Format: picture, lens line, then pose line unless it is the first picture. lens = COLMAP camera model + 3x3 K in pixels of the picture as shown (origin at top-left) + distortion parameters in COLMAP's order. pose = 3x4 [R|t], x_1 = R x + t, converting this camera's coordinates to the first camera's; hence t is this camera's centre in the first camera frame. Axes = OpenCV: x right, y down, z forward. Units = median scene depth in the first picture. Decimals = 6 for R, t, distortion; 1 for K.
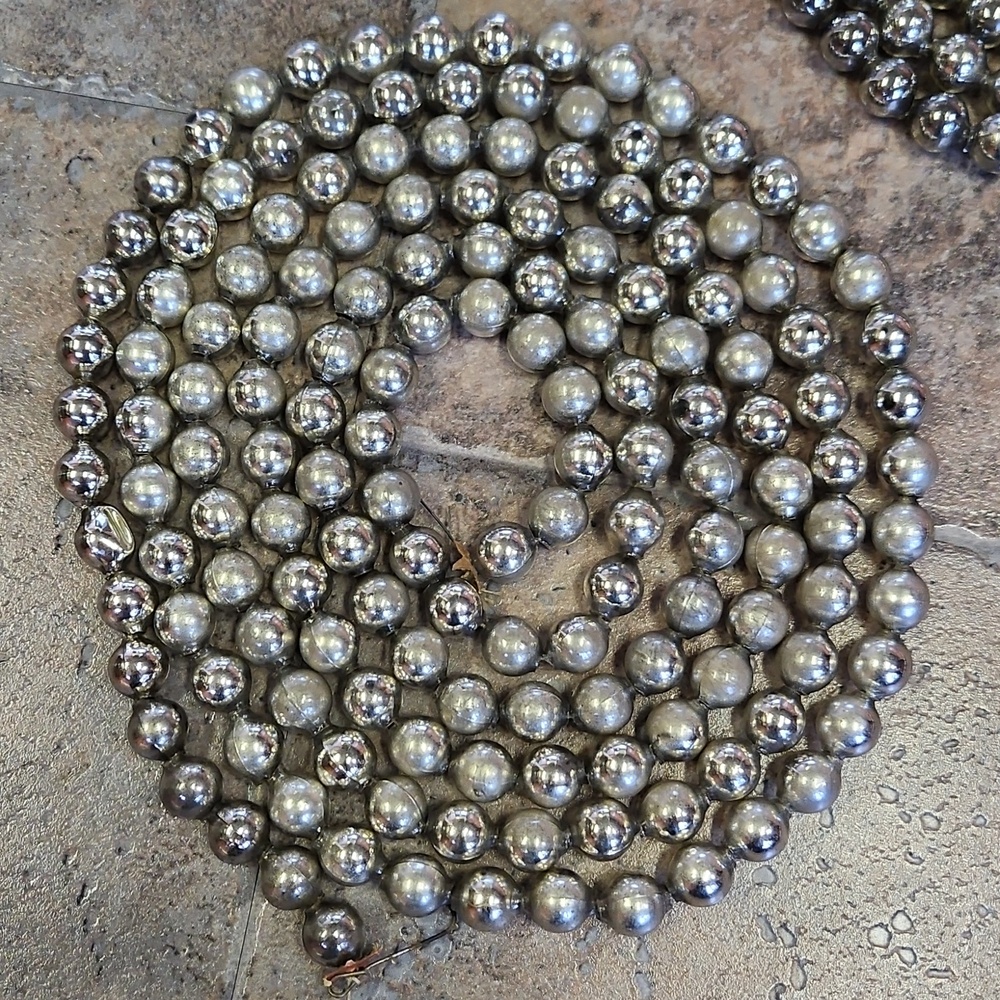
lens RADIAL K [[1519.5, 0, 500.0], [0, 1519.5, 500.0], [0, 0, 1]] dist [0.022536, 0.030256]
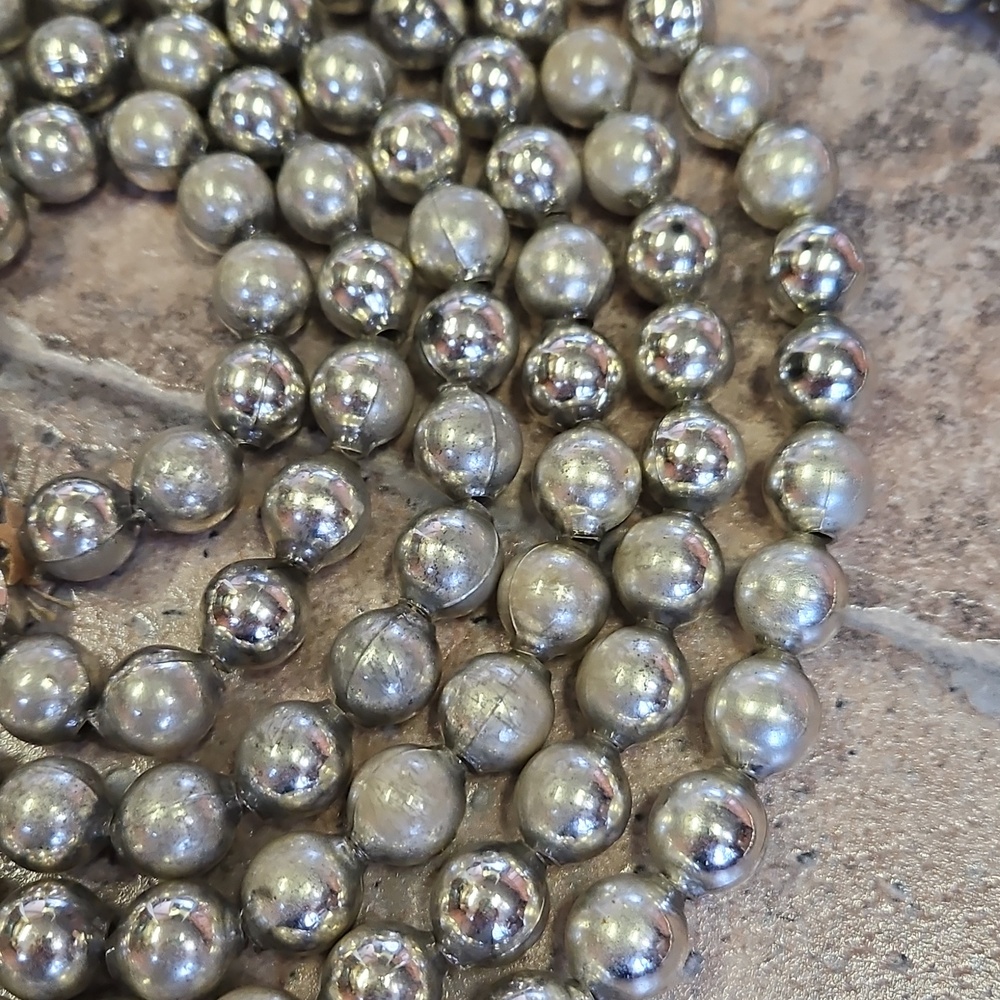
lens RADIAL K [[1519.5, 0, 500.0], [0, 1519.5, 500.0], [0, 0, 1]] dist [0.022536, 0.030256]
pose [[0.985006, 0.146182, -0.091622, 0.204231], [-0.160004, 0.972667, -0.168280, 0.094206], [0.064518, 0.180417, 0.981472, 0.448936]]
